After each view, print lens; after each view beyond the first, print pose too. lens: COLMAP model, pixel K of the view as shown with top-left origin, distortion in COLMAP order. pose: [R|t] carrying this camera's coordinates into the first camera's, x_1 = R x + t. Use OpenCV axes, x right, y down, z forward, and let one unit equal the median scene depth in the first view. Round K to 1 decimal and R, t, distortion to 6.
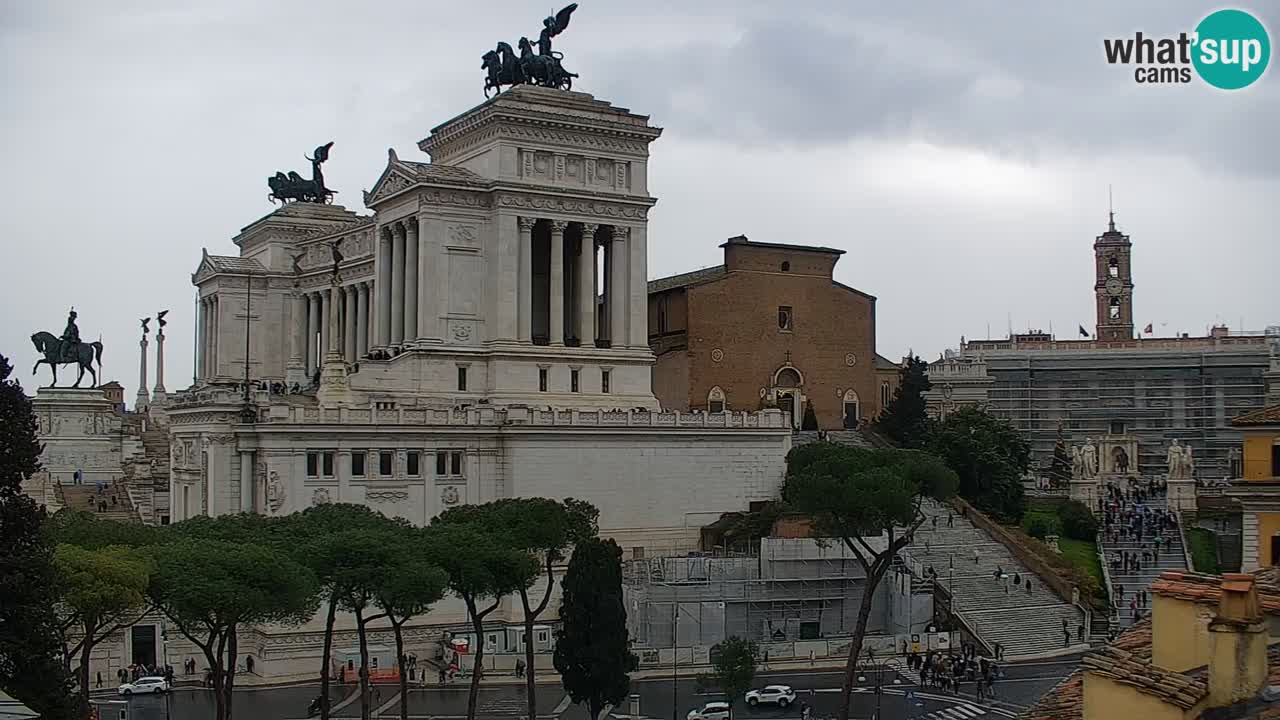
lens RADIAL K [[1925.2, 0, 637.0], [0, 1925.2, 356.9], [0, 0, 1]] dist [-0.105330, 0.000000]
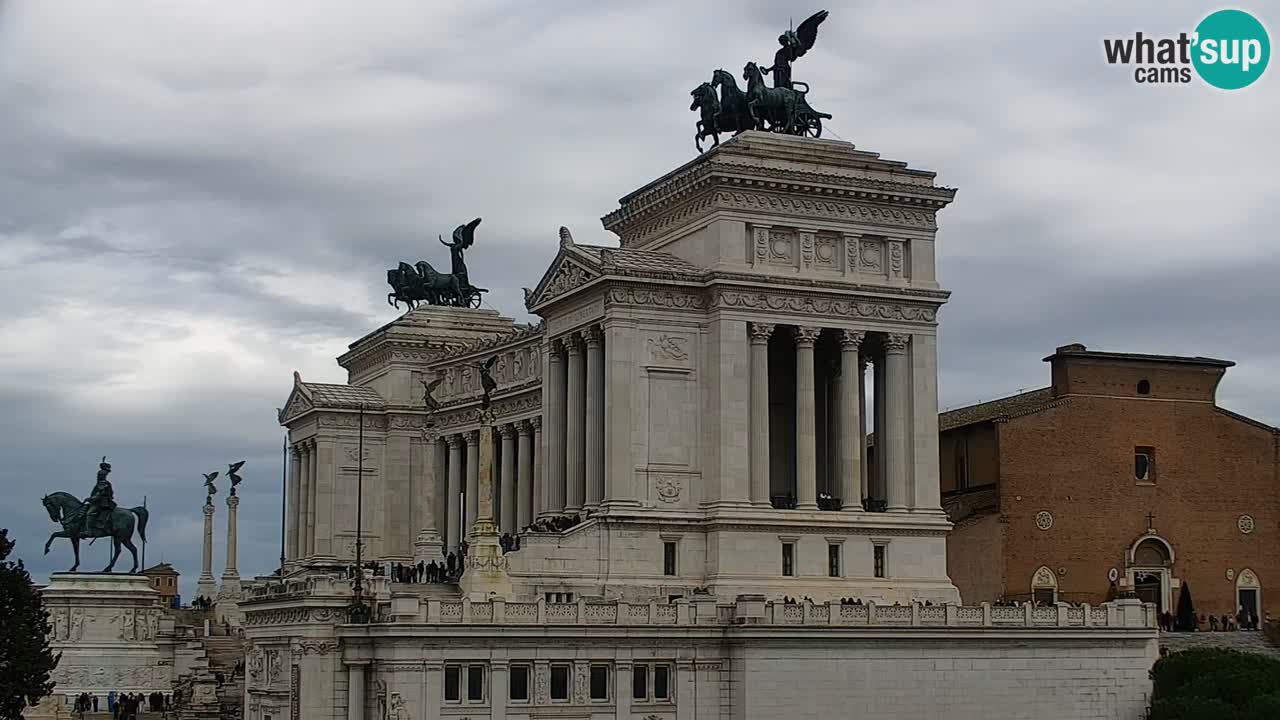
lens RADIAL K [[1925.2, 0, 643.3], [0, 1925.2, 390.2], [0, 0, 1]] dist [-0.105330, 0.000000]
pose [[0.989504, -0.018435, -0.143326, -0.000425], [0.007301, 0.996940, -0.077828, 0.004975], [0.144322, 0.075965, 0.986611, 0.318532]]
